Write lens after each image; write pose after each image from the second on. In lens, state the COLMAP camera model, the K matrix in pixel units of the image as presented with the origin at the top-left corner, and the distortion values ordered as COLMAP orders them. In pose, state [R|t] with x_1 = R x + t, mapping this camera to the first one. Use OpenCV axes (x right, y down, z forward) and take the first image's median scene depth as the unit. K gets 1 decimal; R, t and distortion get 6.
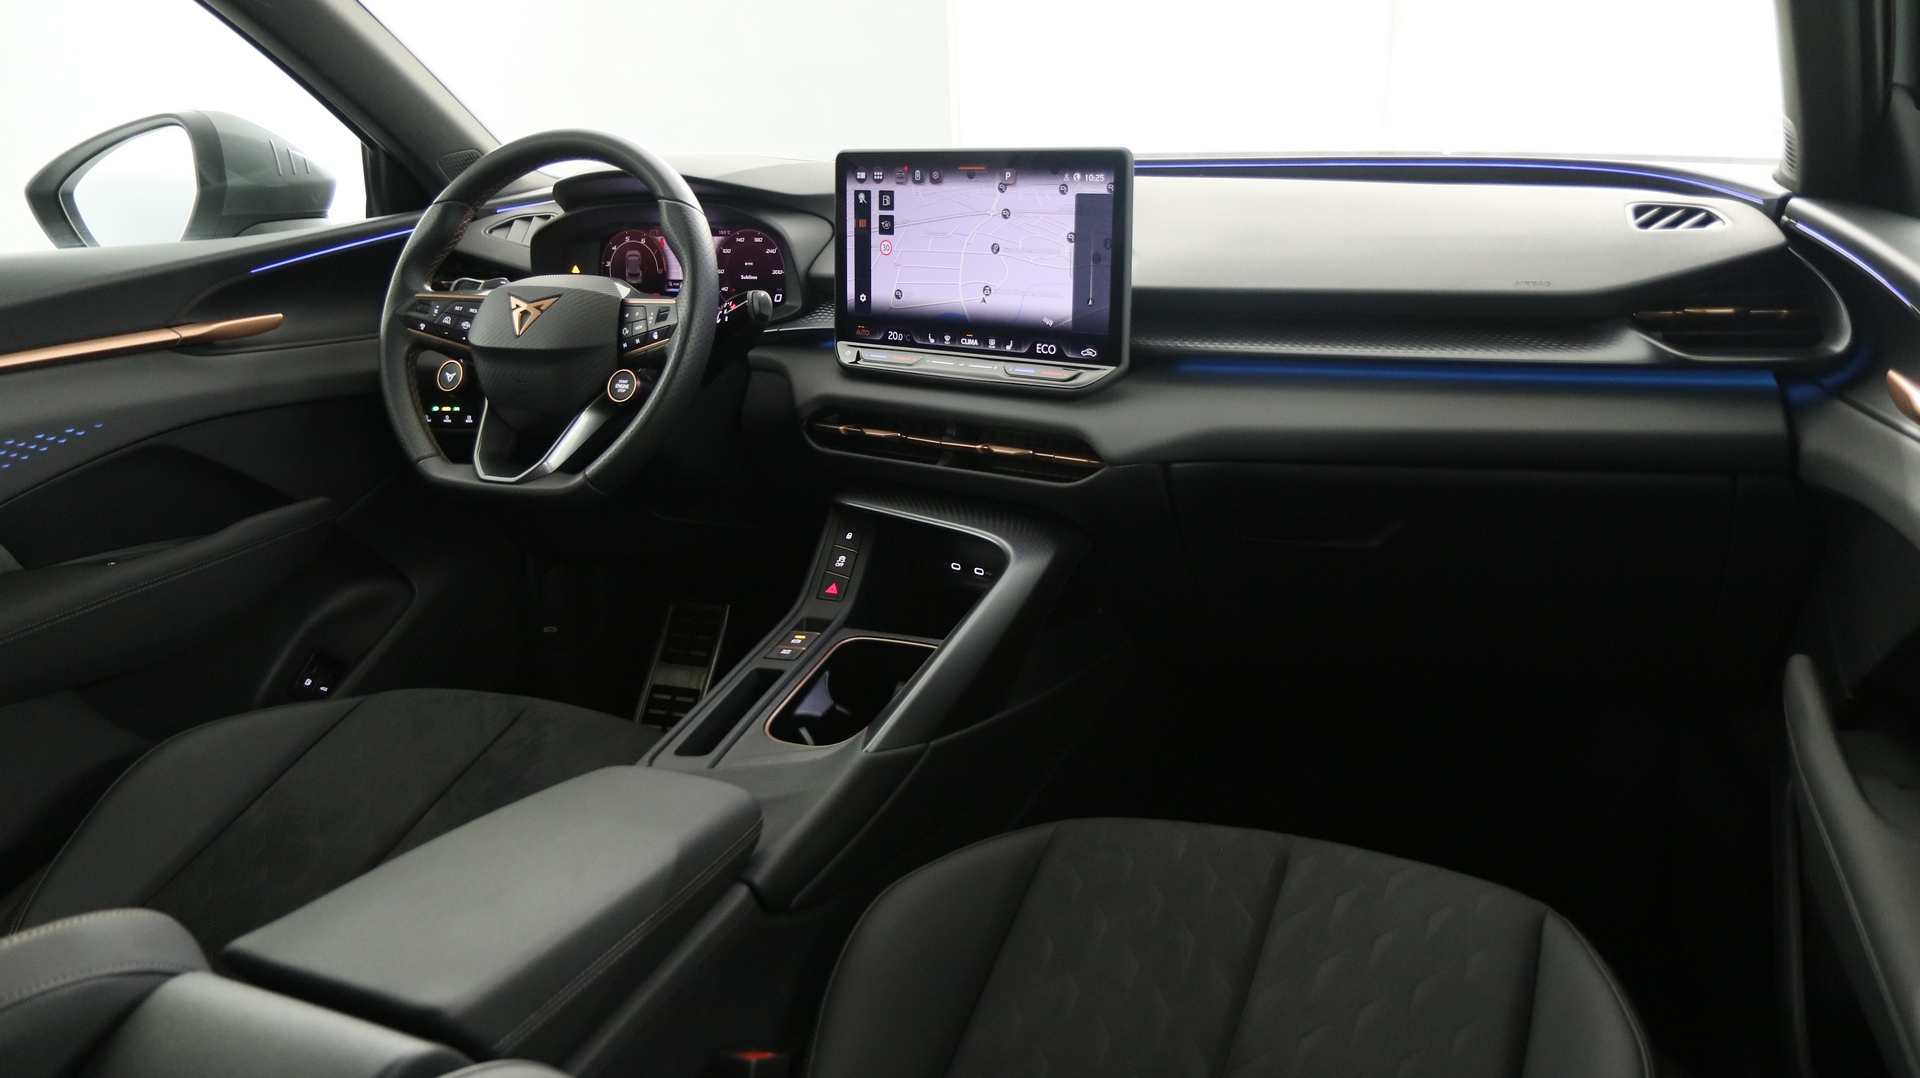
lens RADIAL K [[1443.3, 0, 954.9], [0, 1443.3, 544.7], [0, 0, 1]] dist [-0.025750, 0.020767]
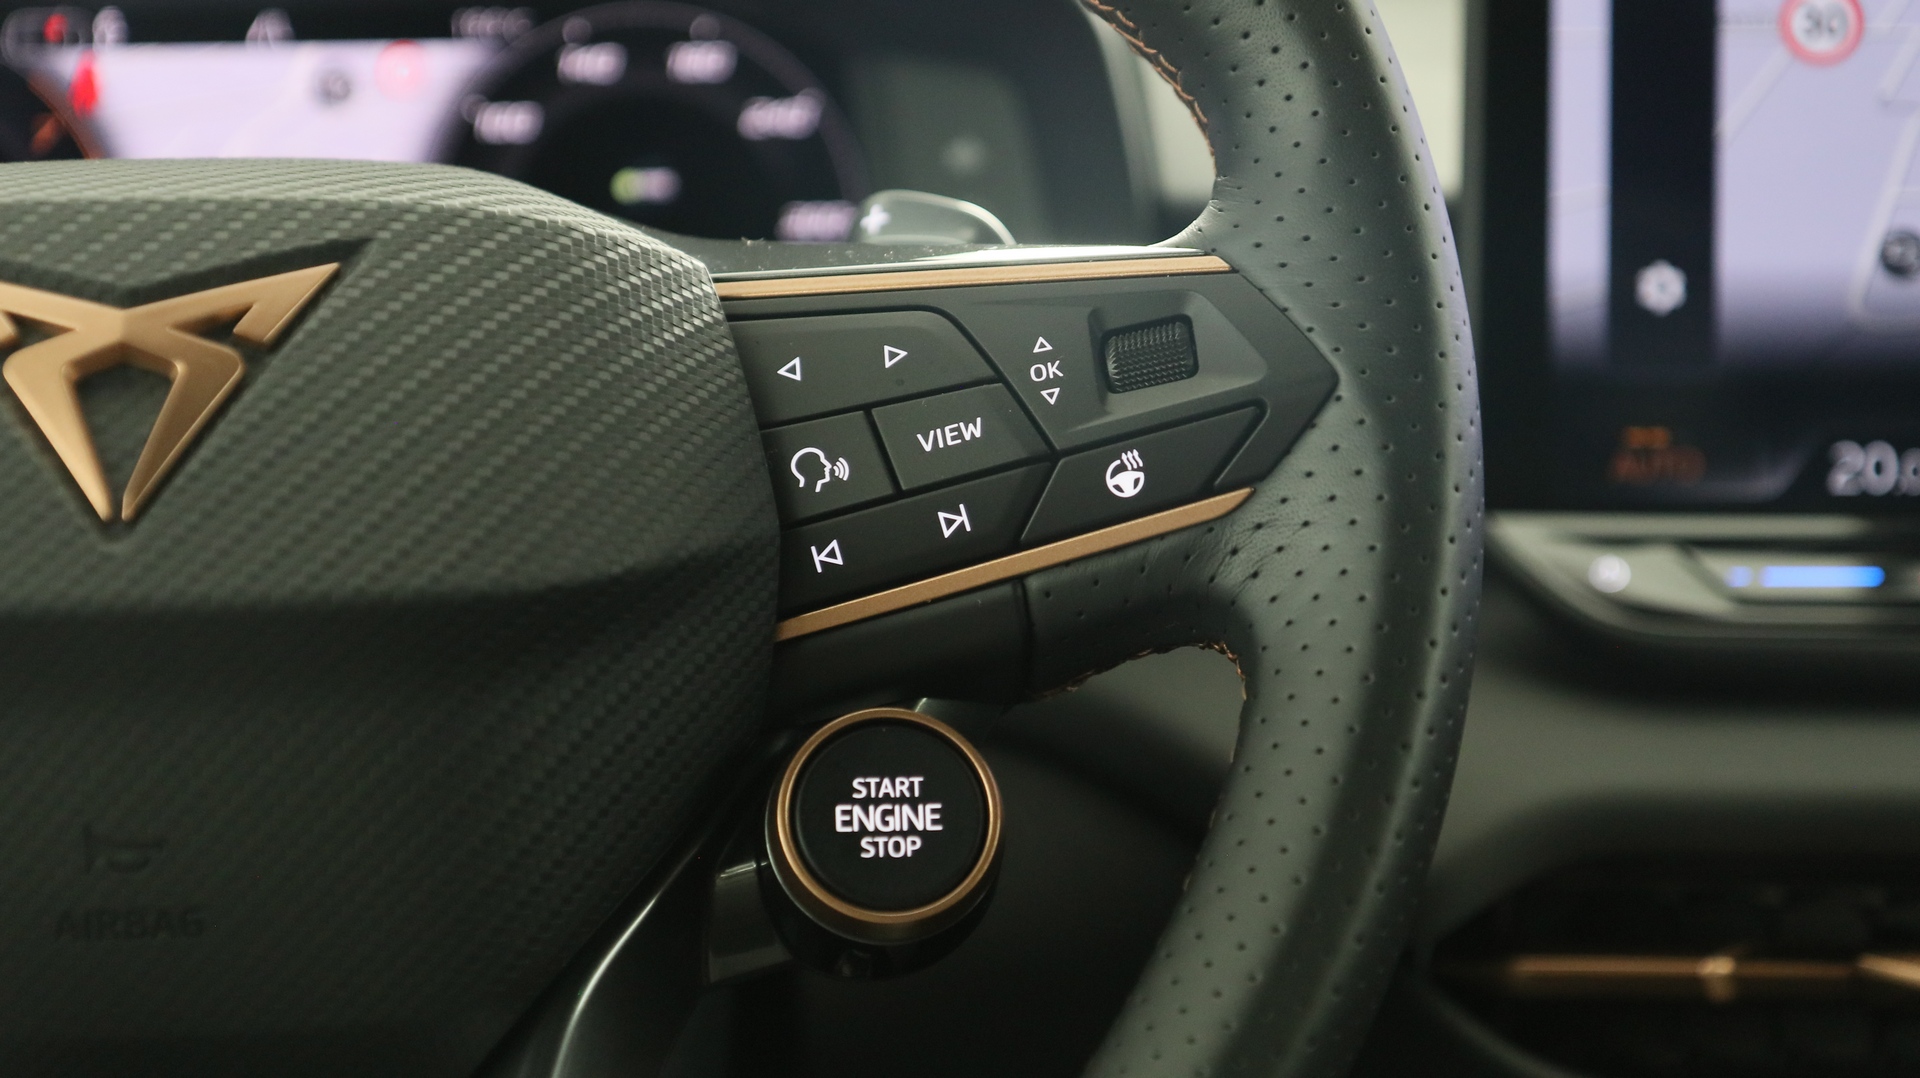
lens RADIAL K [[3748.4, 0, 869.0], [0, 3748.4, 517.5], [0, 0, 1]] dist [0.007040, 0.000000]
pose [[0.878846, -0.035288, 0.475799, -0.407762], [0.122968, 0.980322, -0.154427, -0.078293], [-0.460987, 0.194225, 0.865891, 0.636668]]
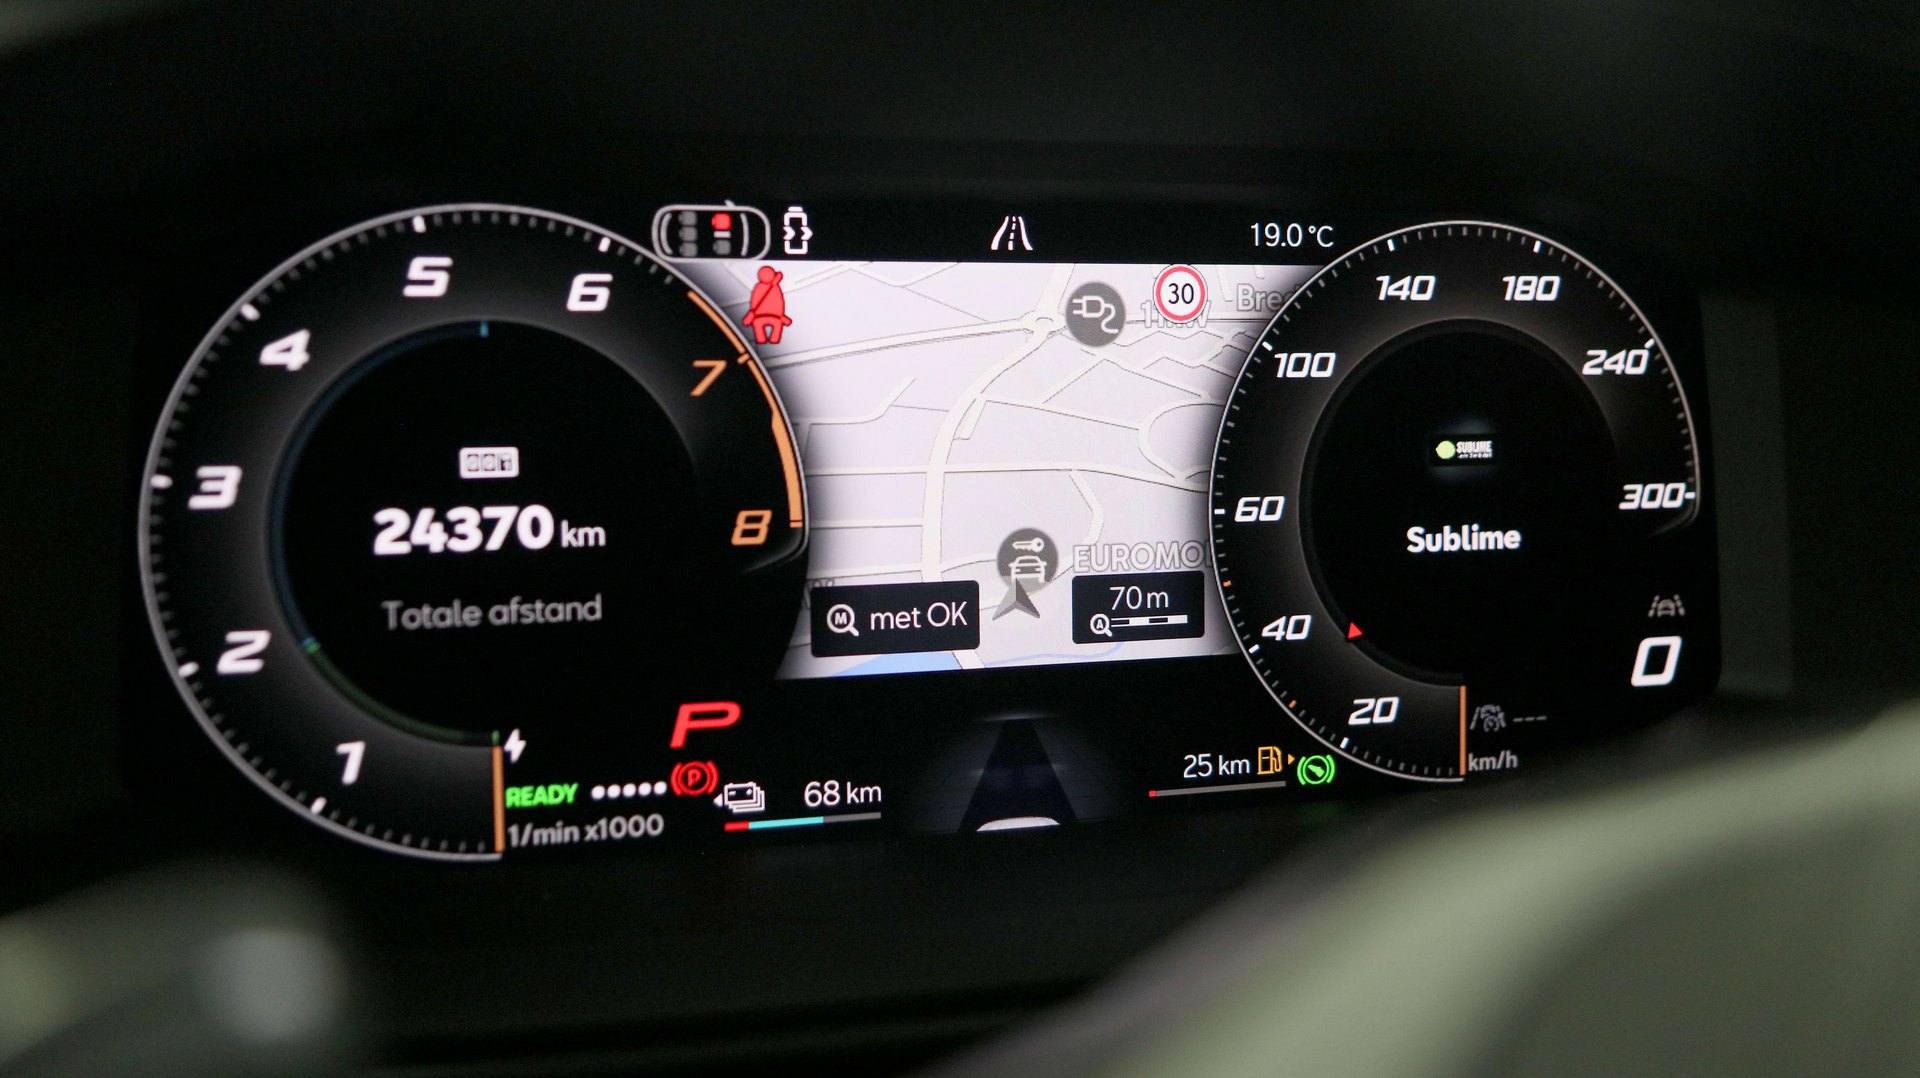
lens RADIAL K [[2103.0, 0, 959.8], [0, 2103.0, 532.1], [0, 0, 1]] dist [0.014680, 0.000000]
pose [[0.729726, -0.065753, 0.680571, -0.373768], [0.148152, 0.986924, -0.063501, -0.205619], [-0.667496, 0.147167, 0.729925, 1.001094]]
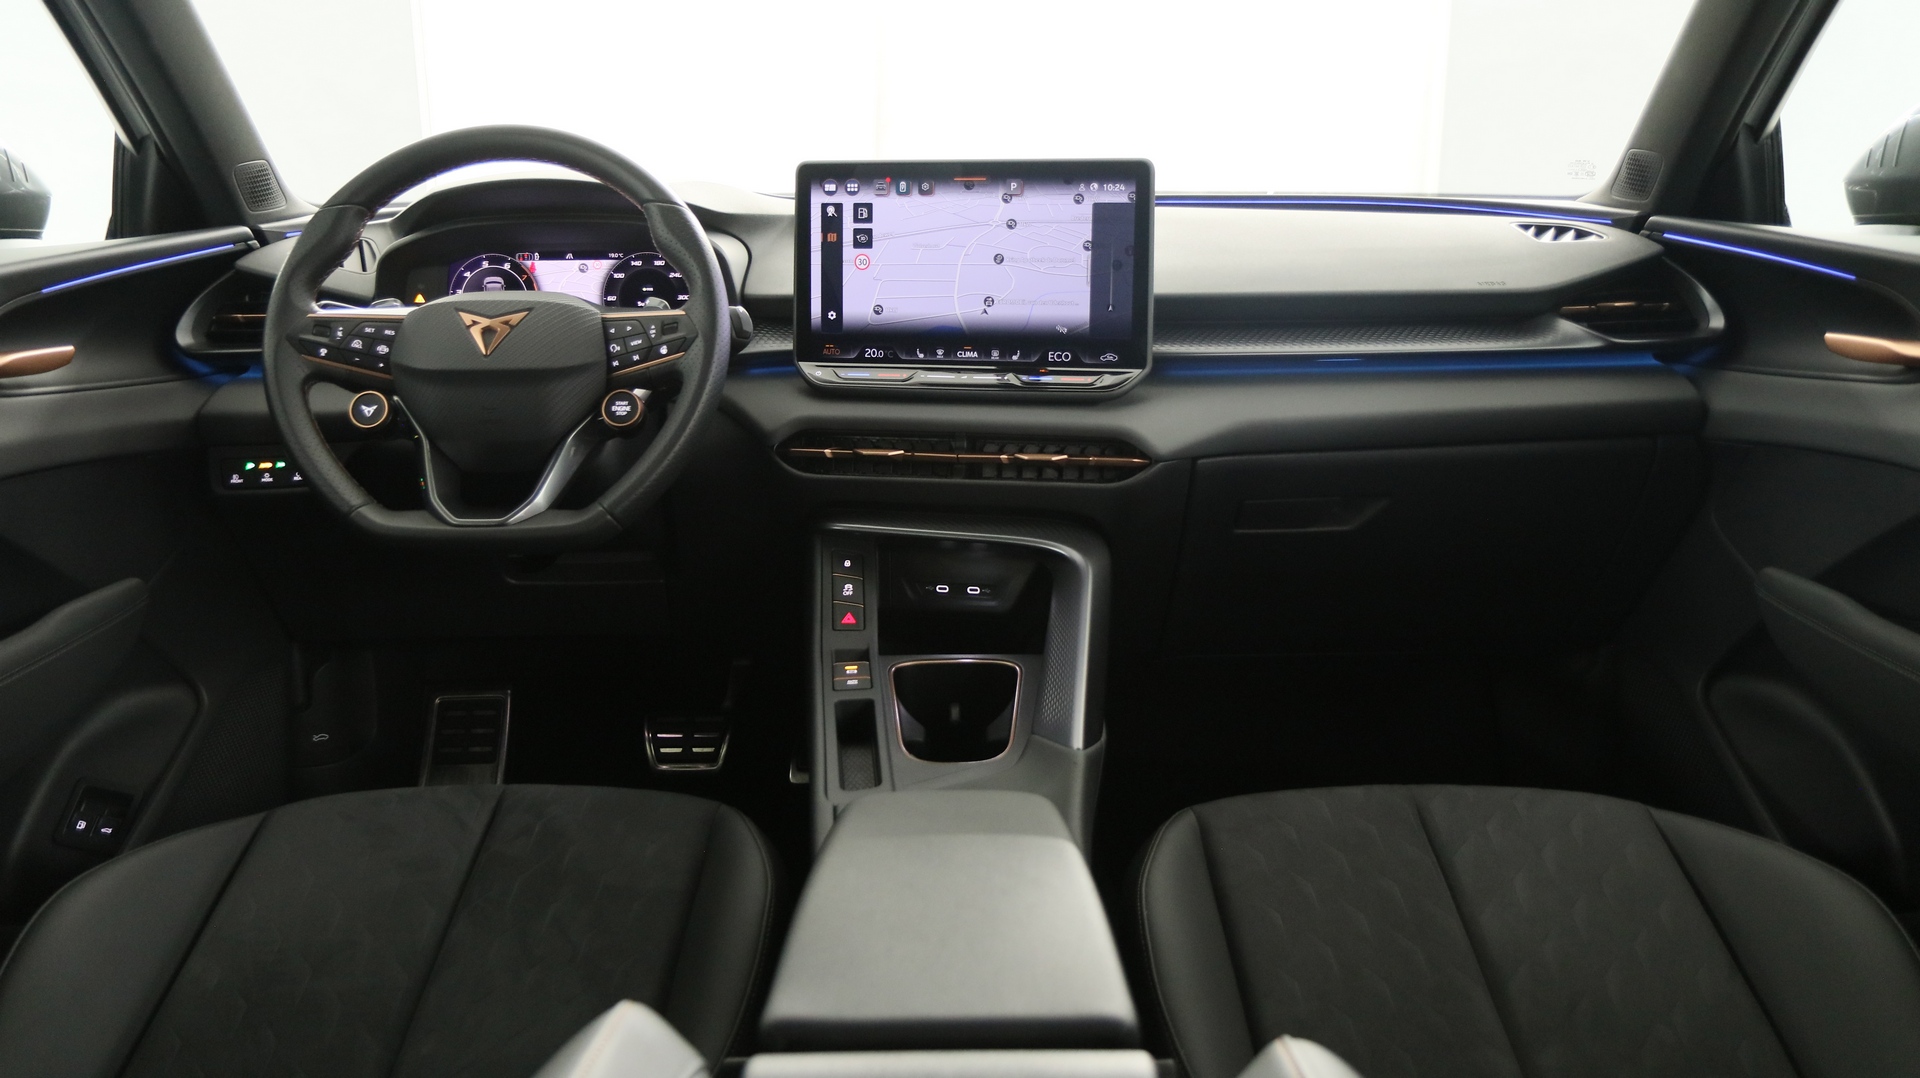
lens RADIAL K [[1443.3, 0, 944.2], [0, 1443.3, 530.3], [0, 0, 1]] dist [-0.025750, 0.020767]
pose [[0.909040, -0.063748, 0.411803, -0.408629], [0.097726, 0.993283, -0.061963, 0.037413], [-0.405087, 0.096571, 0.909164, 0.120015]]
